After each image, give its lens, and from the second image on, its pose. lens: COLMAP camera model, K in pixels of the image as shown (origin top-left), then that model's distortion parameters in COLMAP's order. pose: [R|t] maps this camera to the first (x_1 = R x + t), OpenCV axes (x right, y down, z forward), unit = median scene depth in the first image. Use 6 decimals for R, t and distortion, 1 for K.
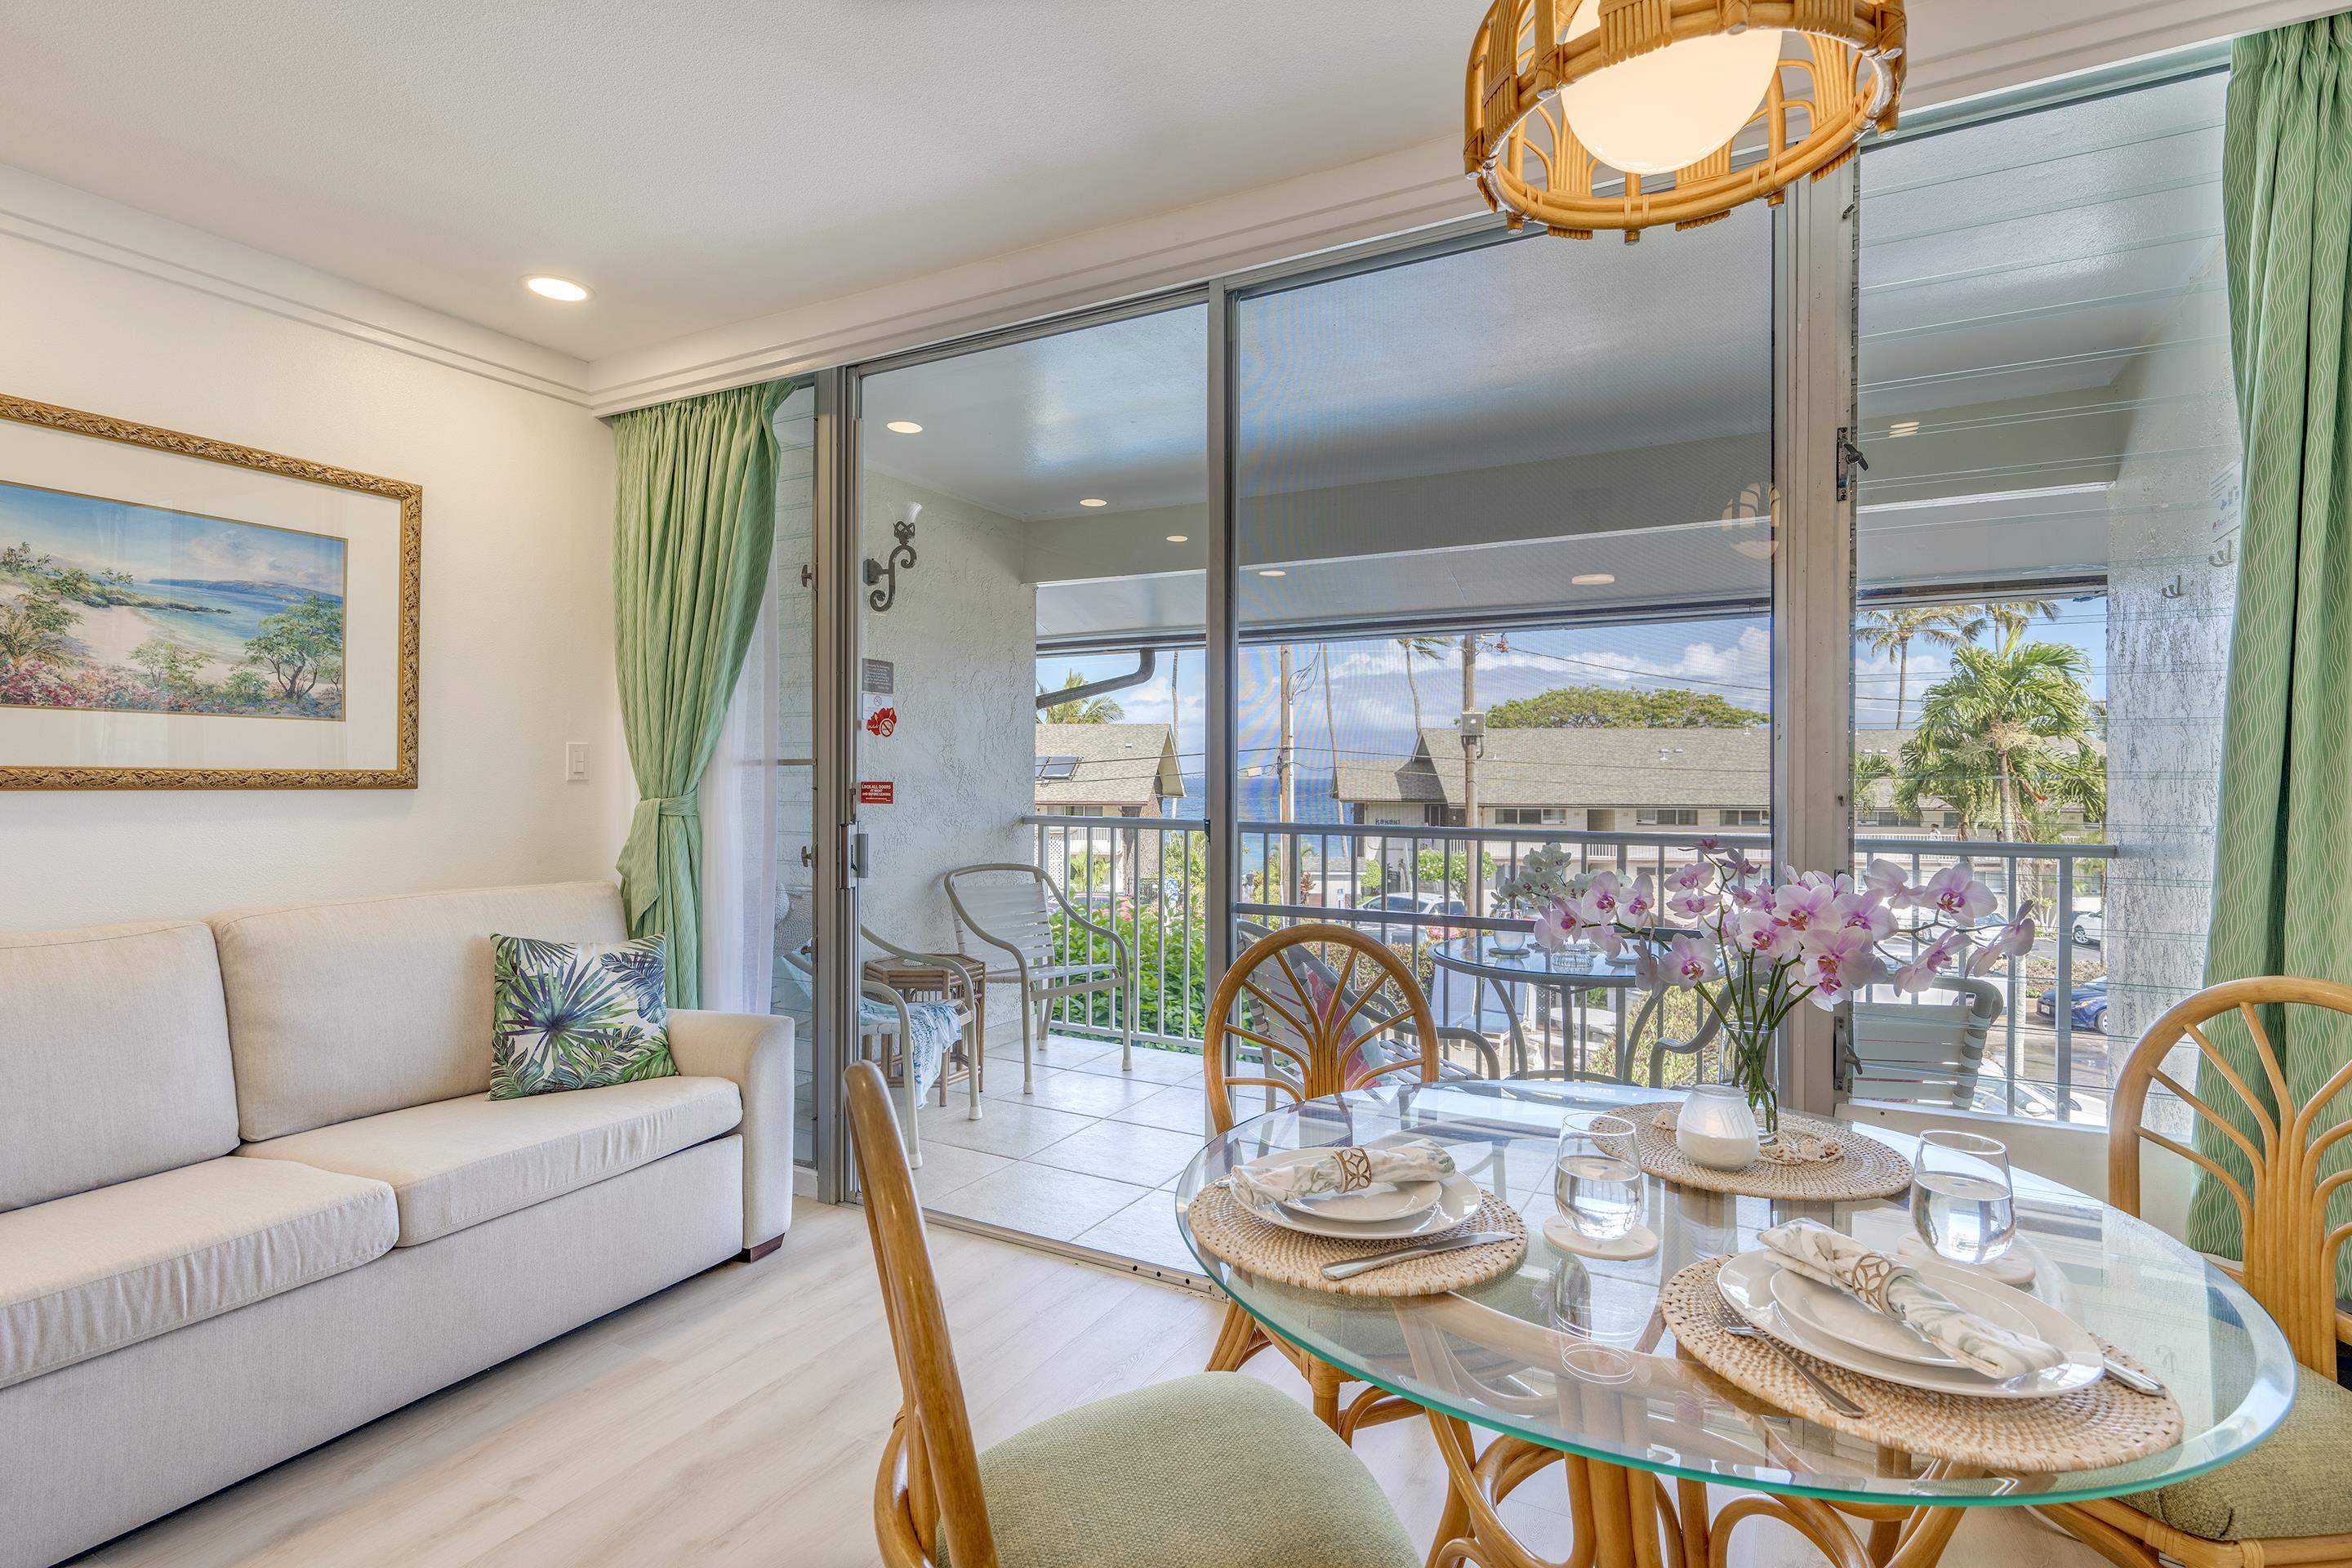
lens RADIAL K [[1150.4, 0, 1189.4], [0, 1150.4, 782.7], [0, 0, 1]] dist [0.000243, 0.000009]
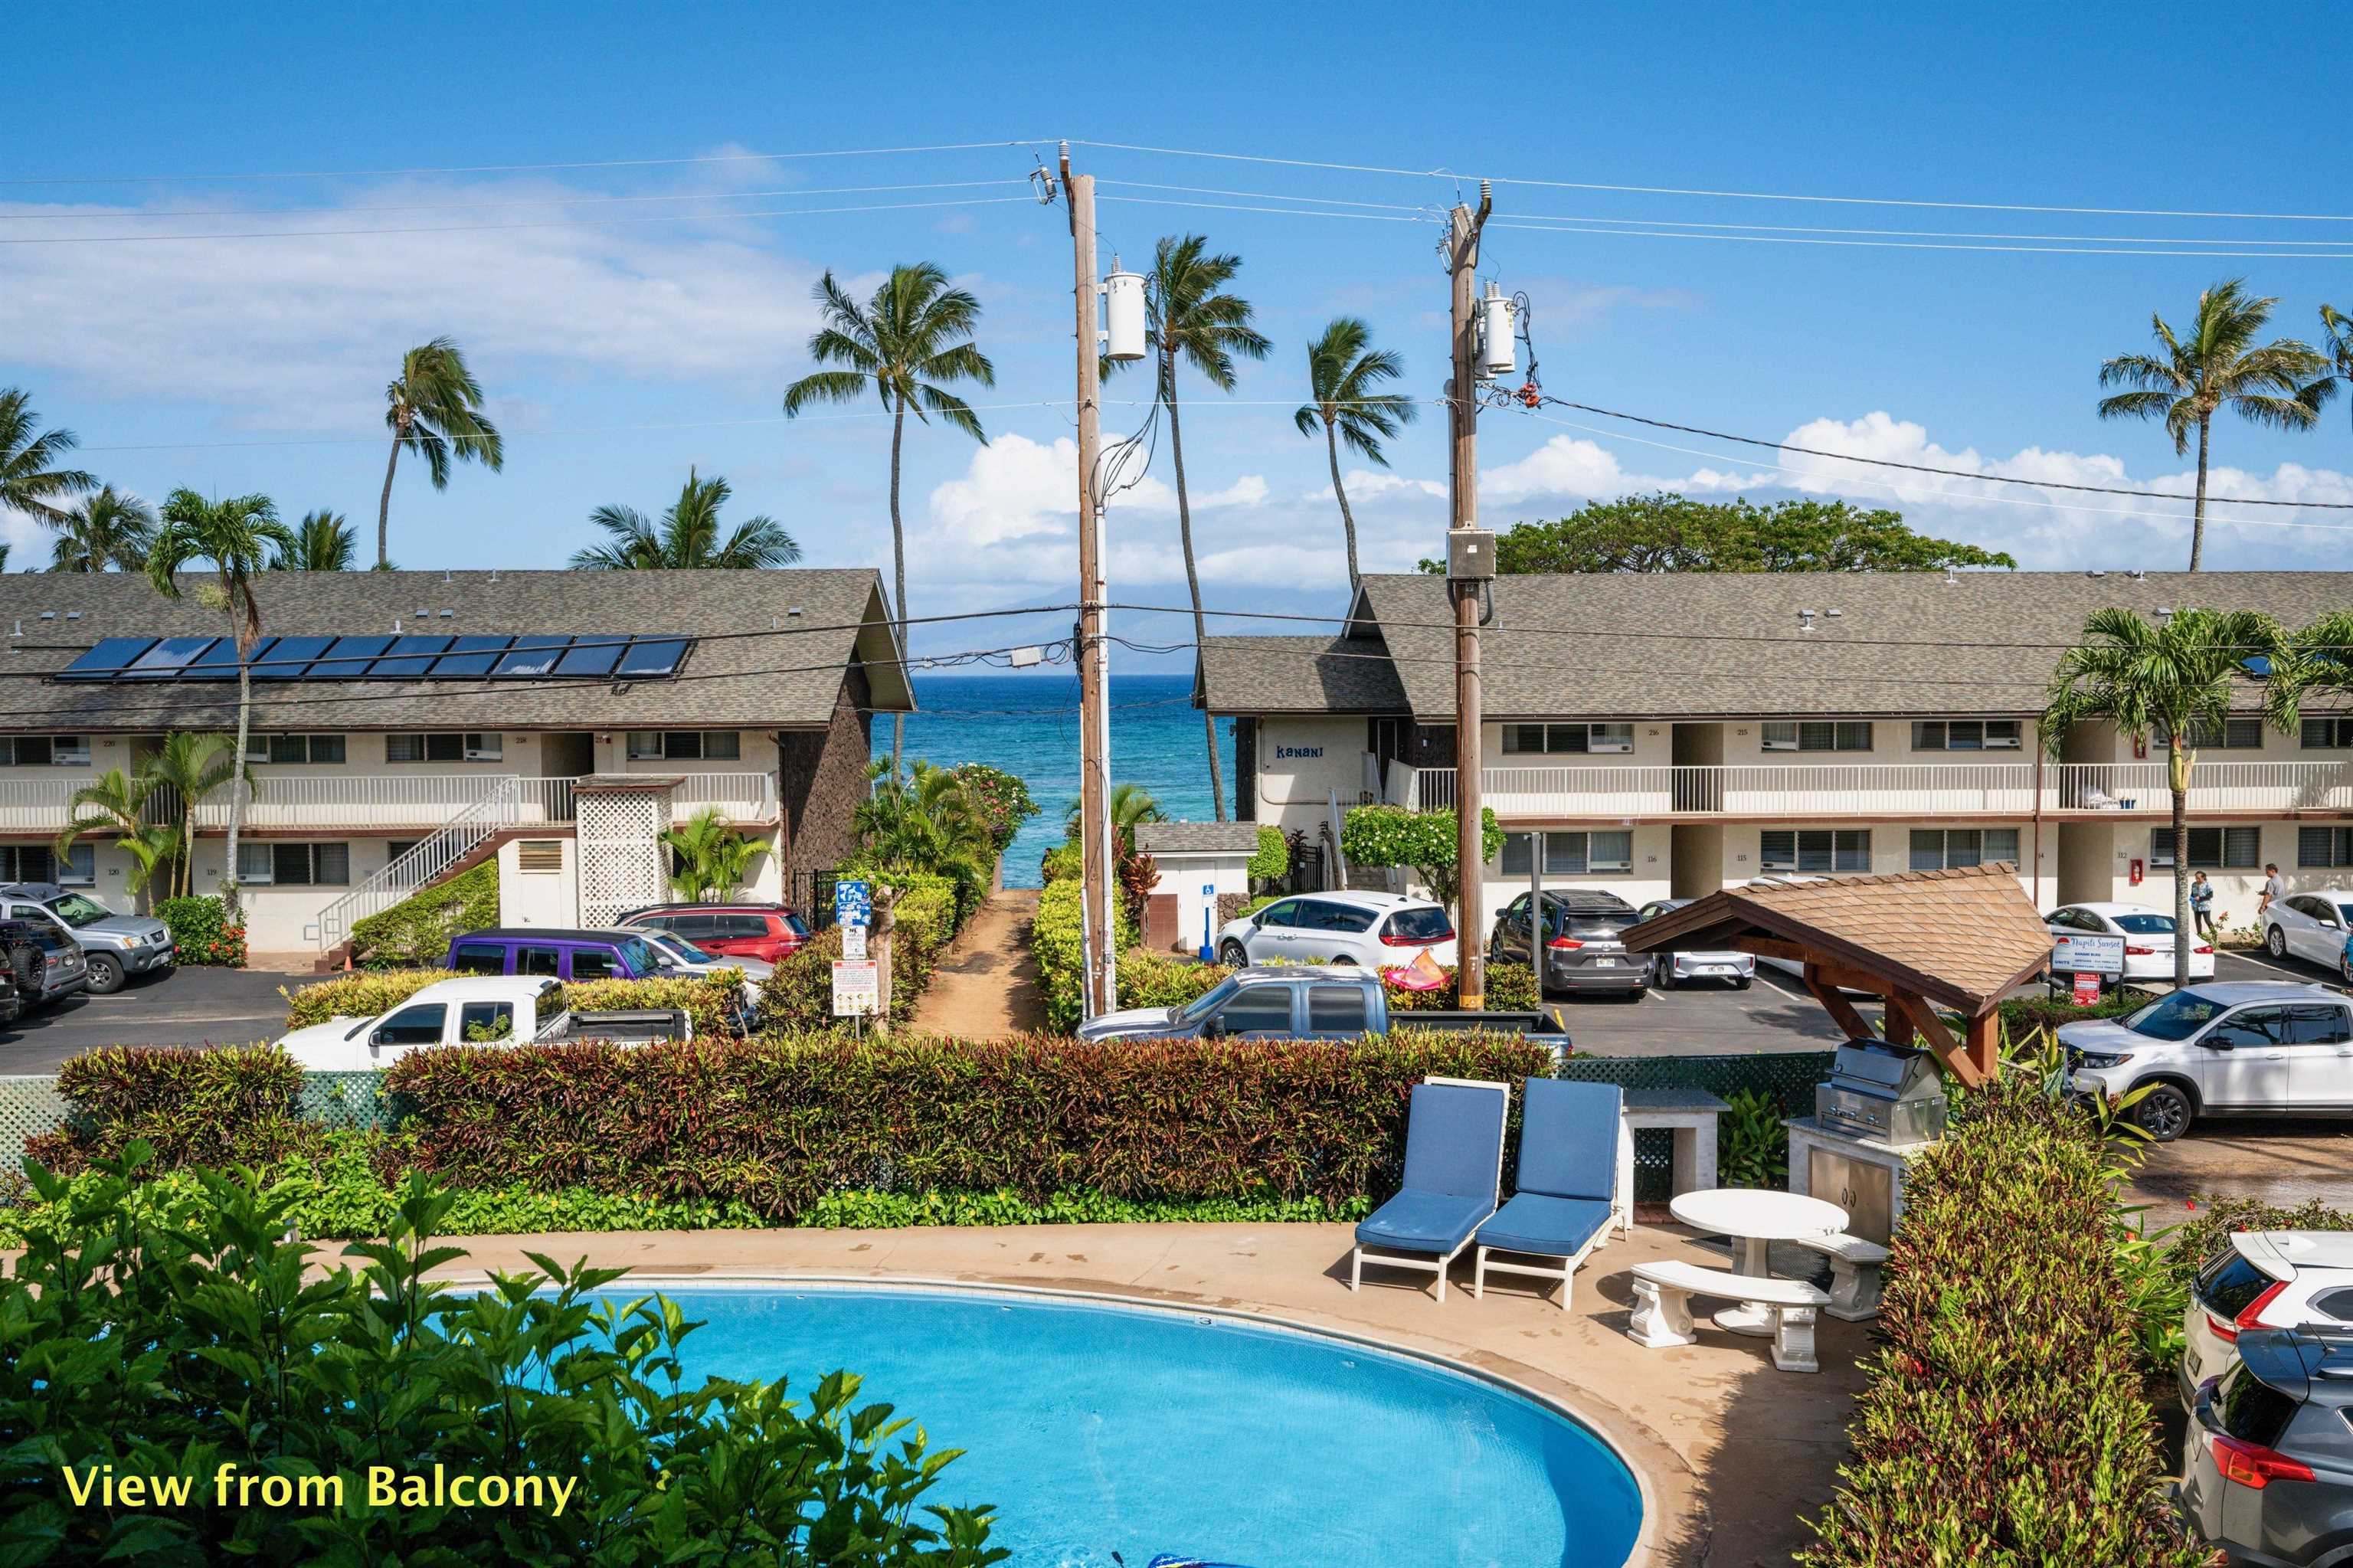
lens RADIAL K [[2048.4, 0, 1176.5], [0, 2048.4, 772.7], [0, 0, 1]] dist [0.009083, 0.000301]
pose [[0.993650, -0.015658, 0.111421, 0.021807], [0.010725, 0.998941, 0.044735, 0.001704], [-0.112003, -0.043256, 0.992766, 0.139172]]
